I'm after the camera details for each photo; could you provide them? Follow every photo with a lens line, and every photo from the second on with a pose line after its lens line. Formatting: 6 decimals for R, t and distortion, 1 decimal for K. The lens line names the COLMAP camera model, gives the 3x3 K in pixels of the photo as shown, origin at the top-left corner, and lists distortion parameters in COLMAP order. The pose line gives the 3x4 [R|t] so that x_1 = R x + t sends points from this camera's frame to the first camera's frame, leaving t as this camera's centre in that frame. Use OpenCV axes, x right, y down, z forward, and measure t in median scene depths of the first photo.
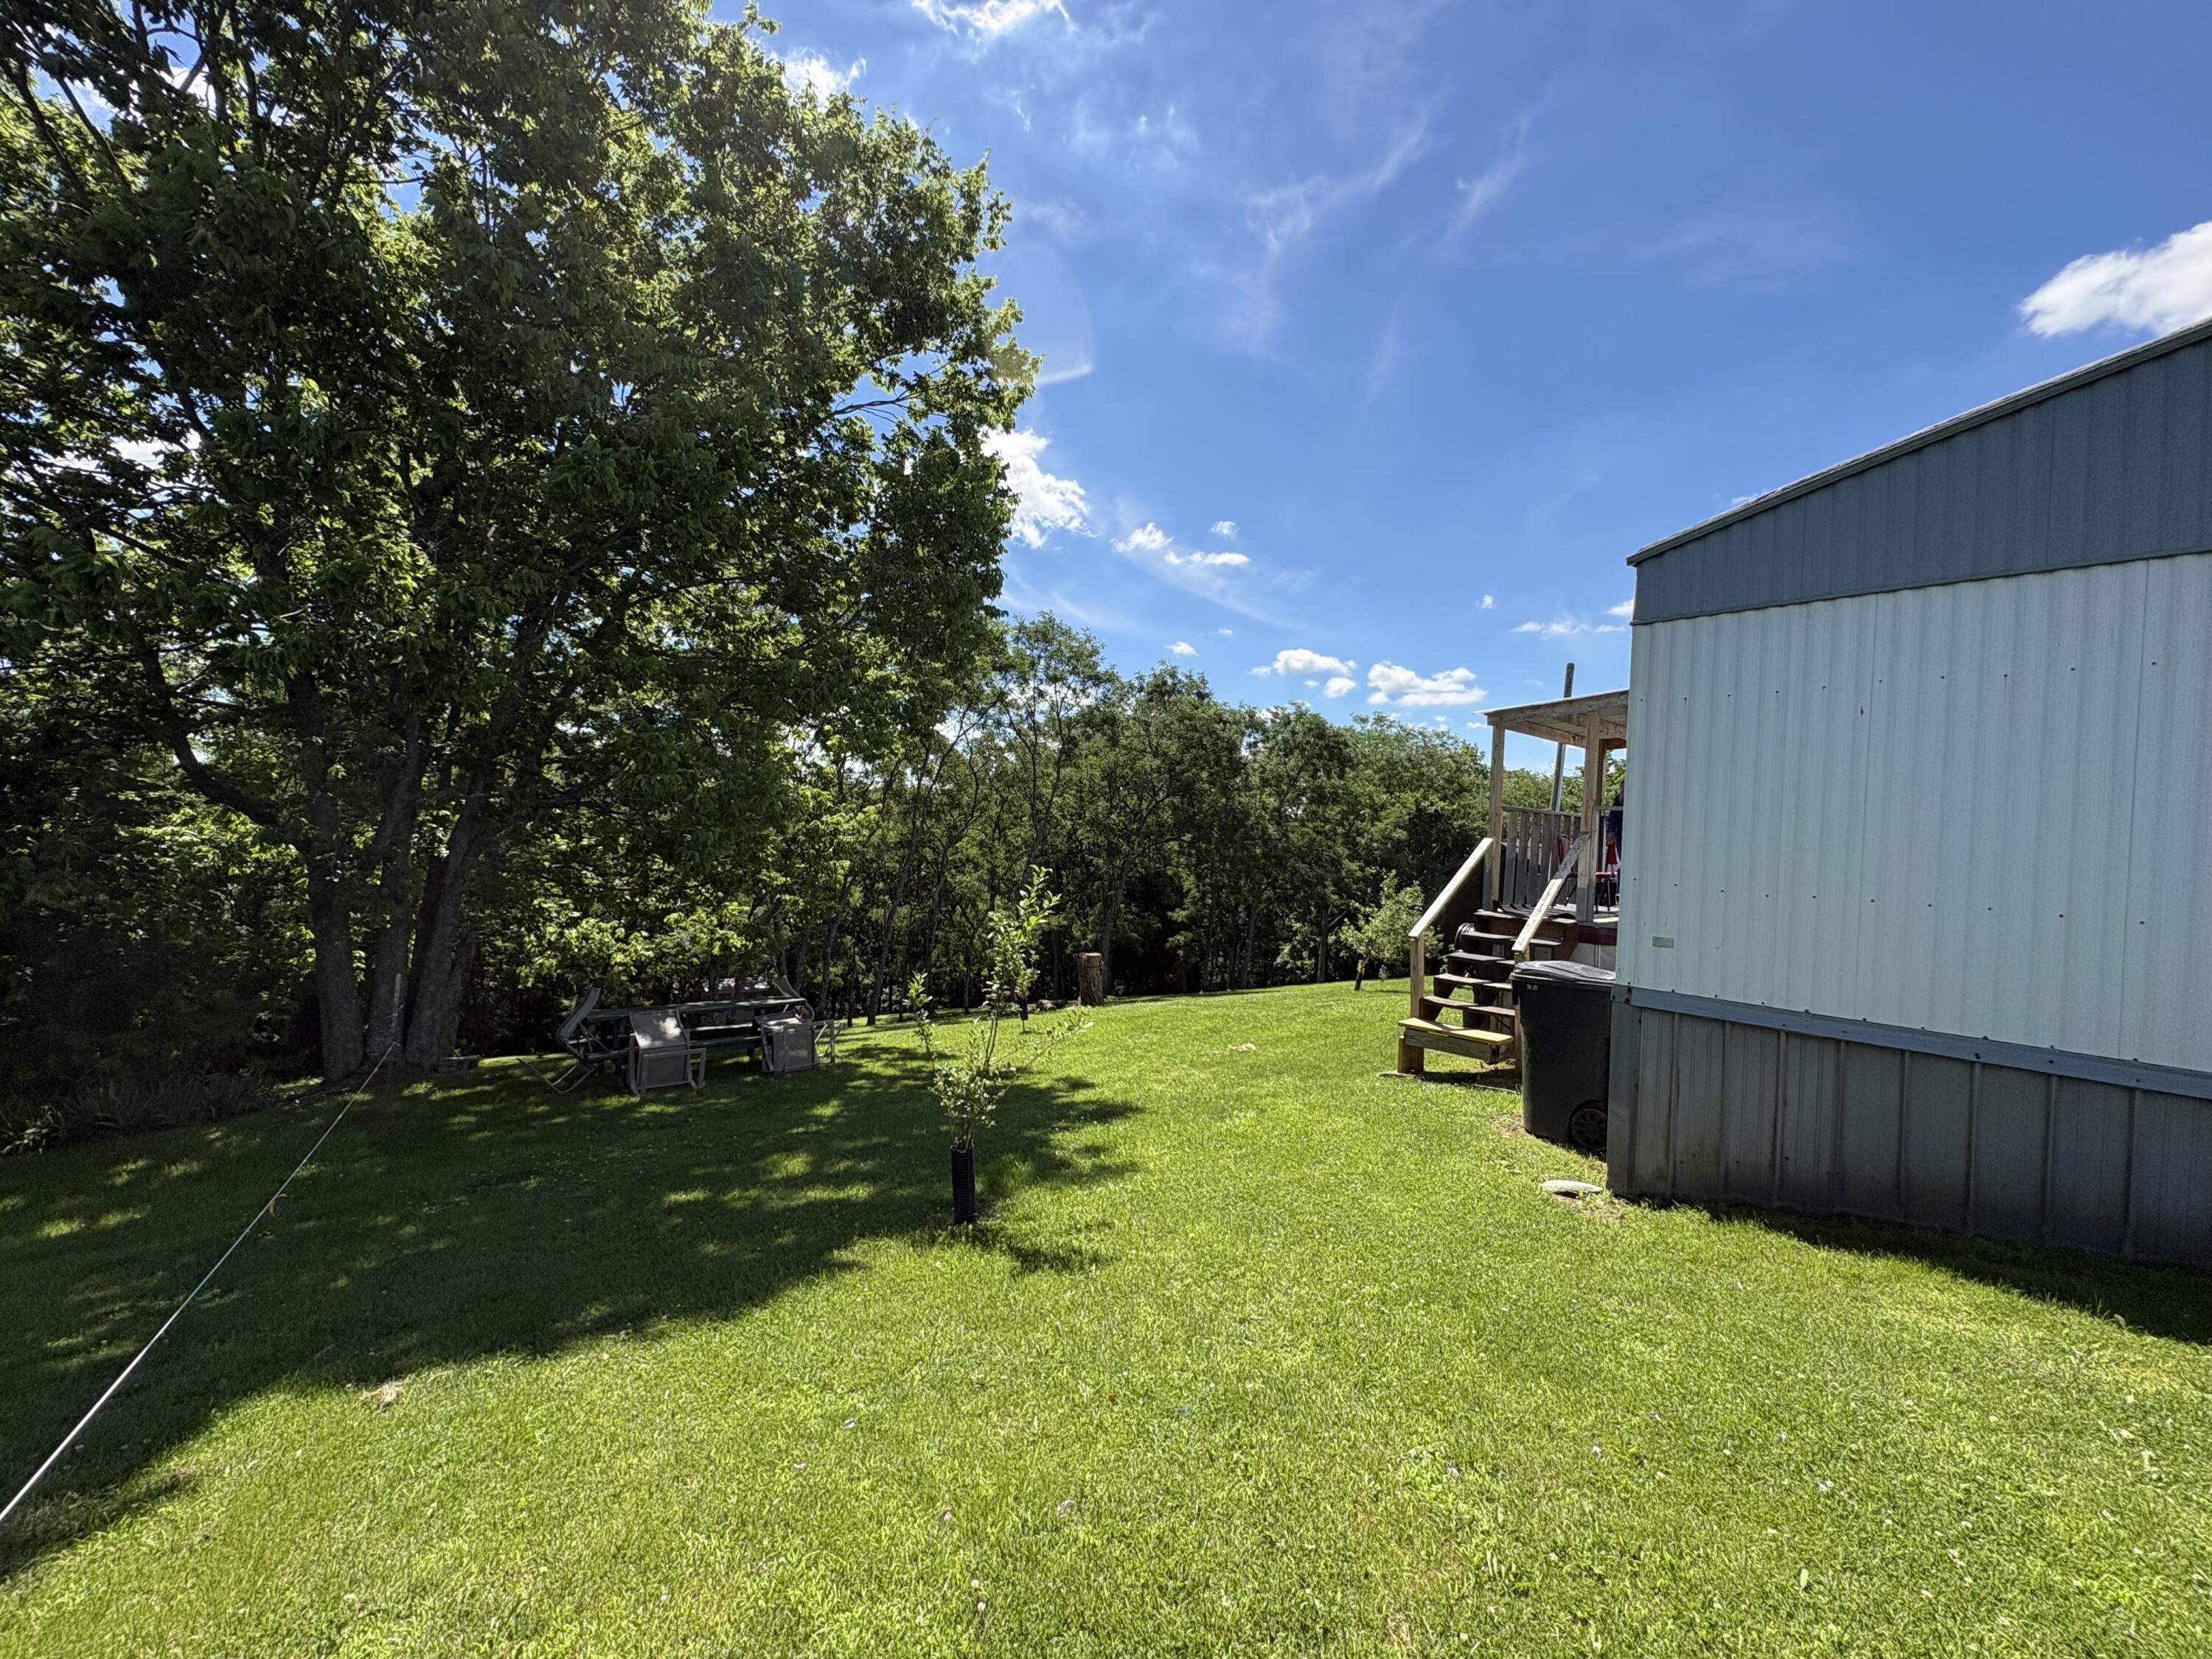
lens RADIAL K [[875.7, 0, 1116.1], [0, 875.7, 829.9], [0, 0, 1]] dist [0.000779, 0.000082]
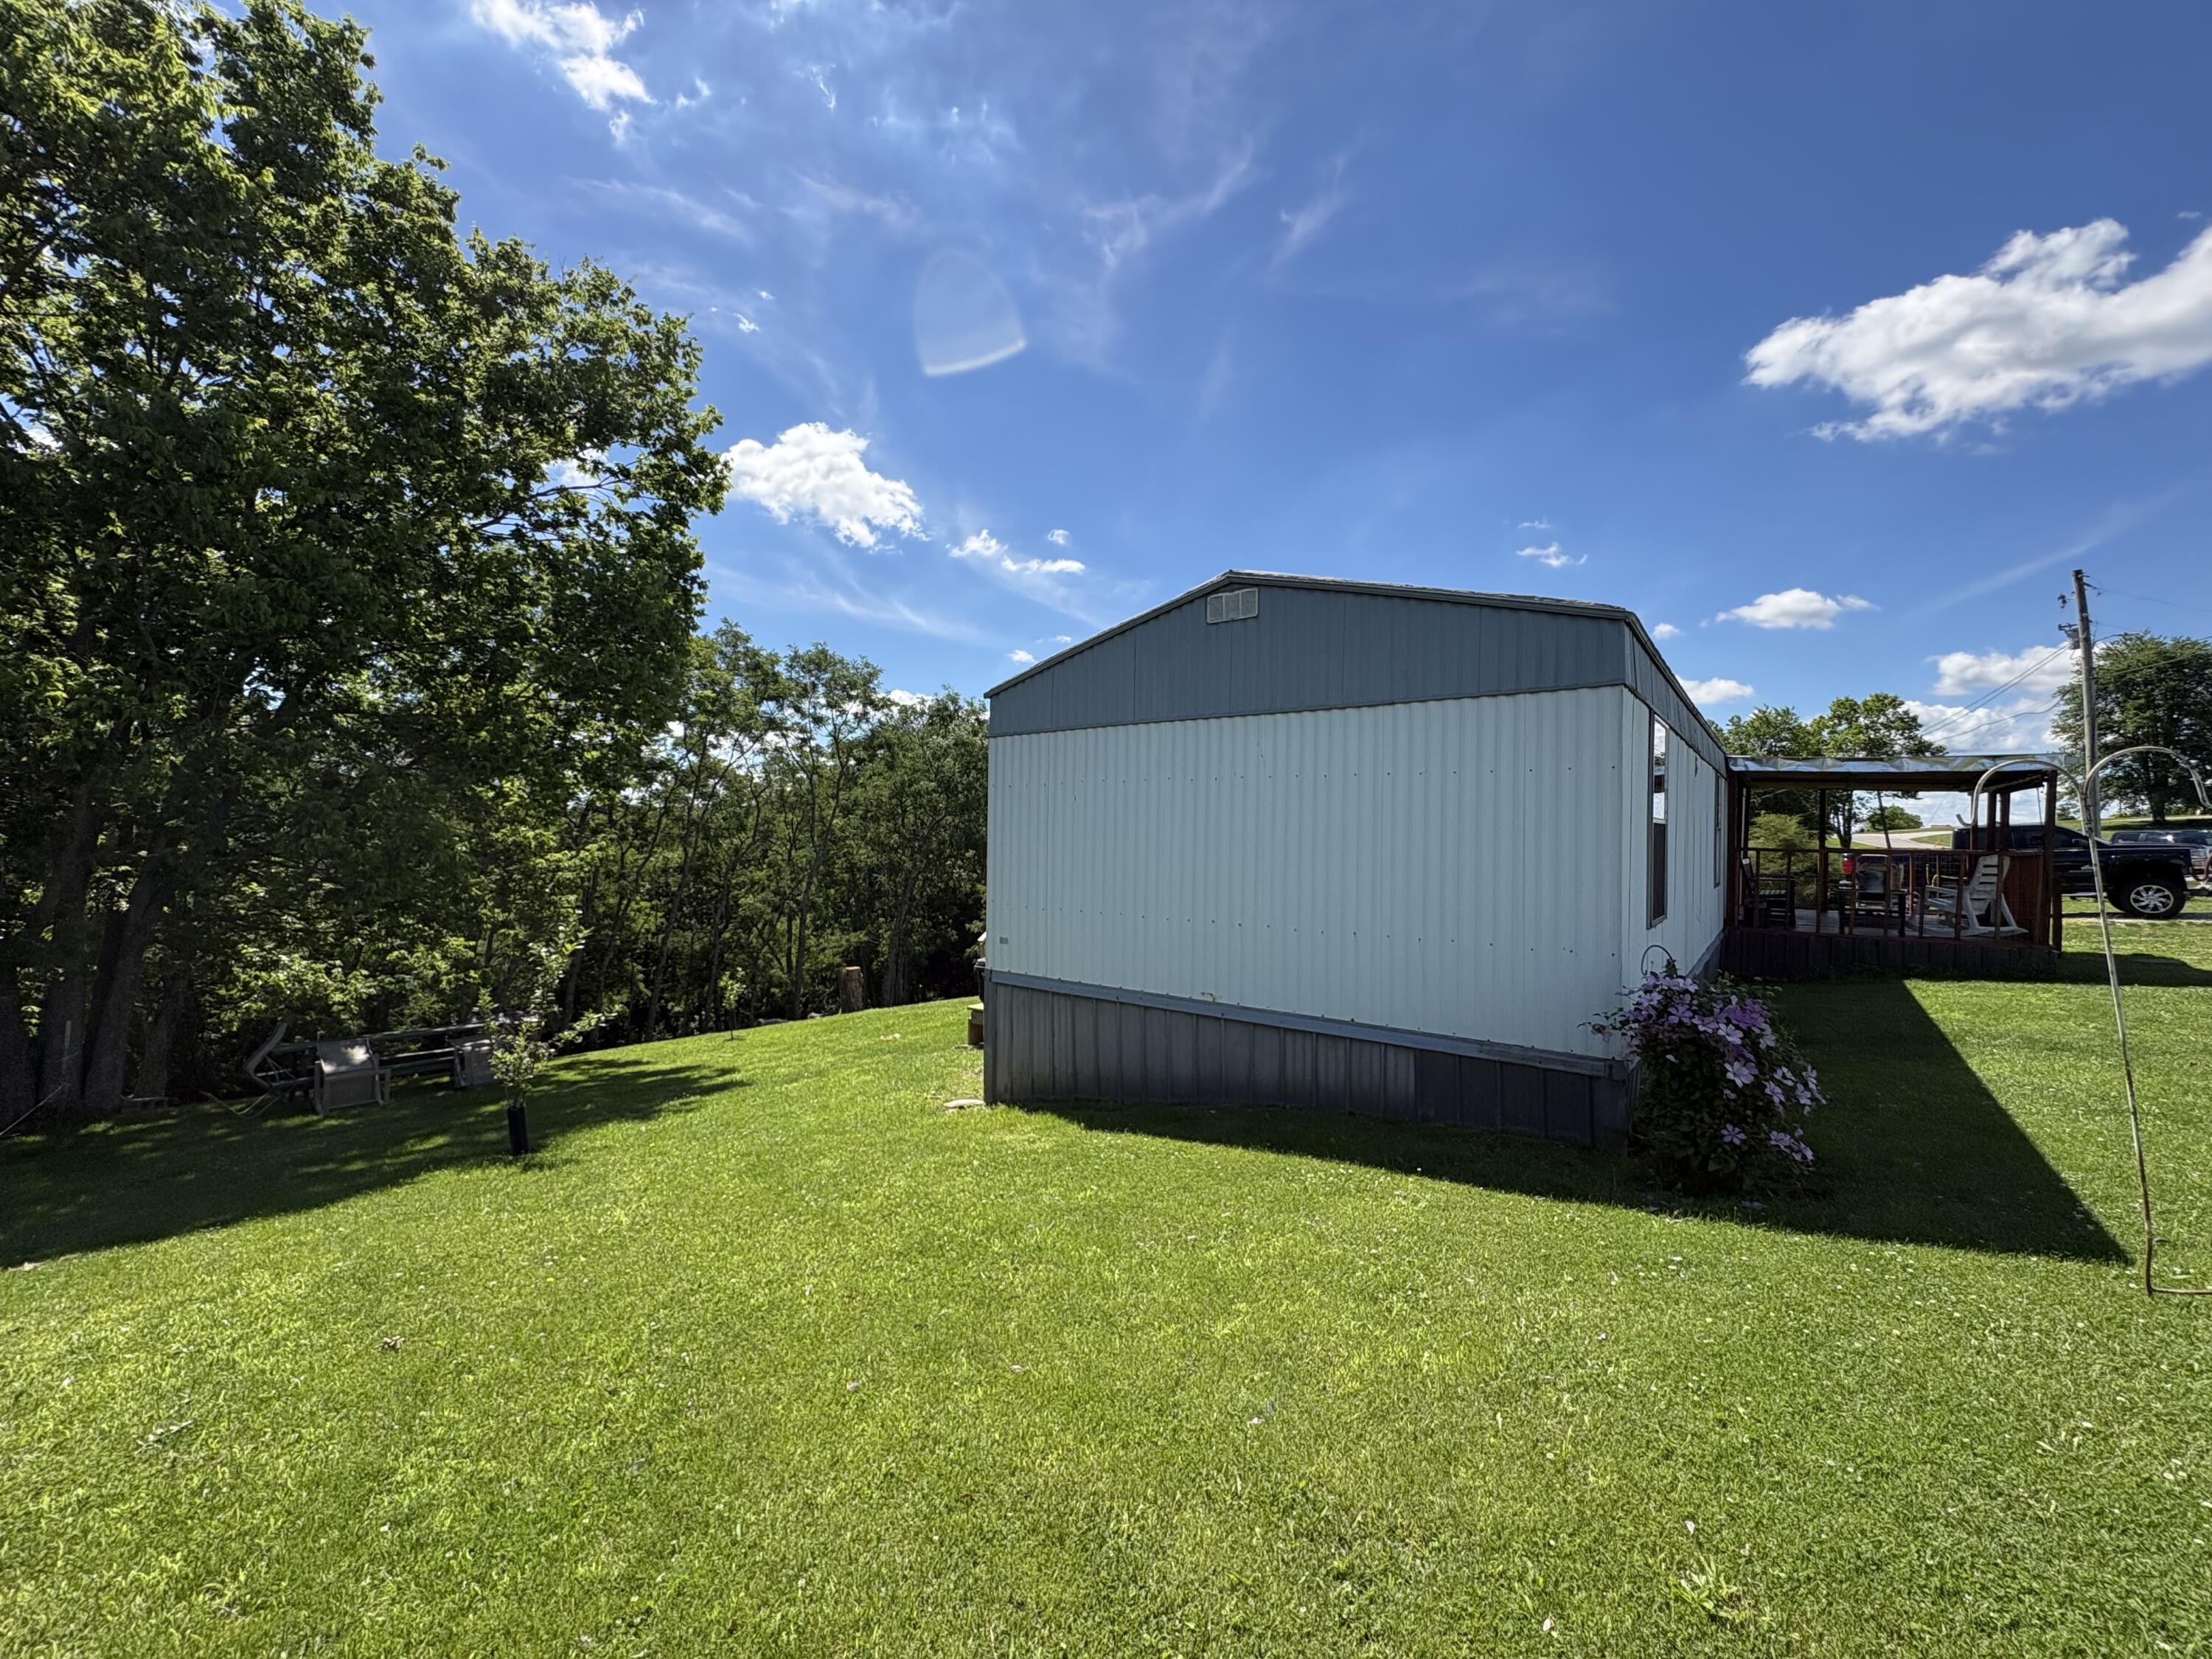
lens RADIAL K [[875.7, 0, 1130.2], [0, 875.7, 823.5], [0, 0, 1]] dist [0.000779, 0.000082]
pose [[0.982692, -0.025977, 0.183419, 0.088650], [0.028032, 0.999570, -0.008618, -0.012090], [-0.183116, 0.013611, 0.982997, -0.099691]]
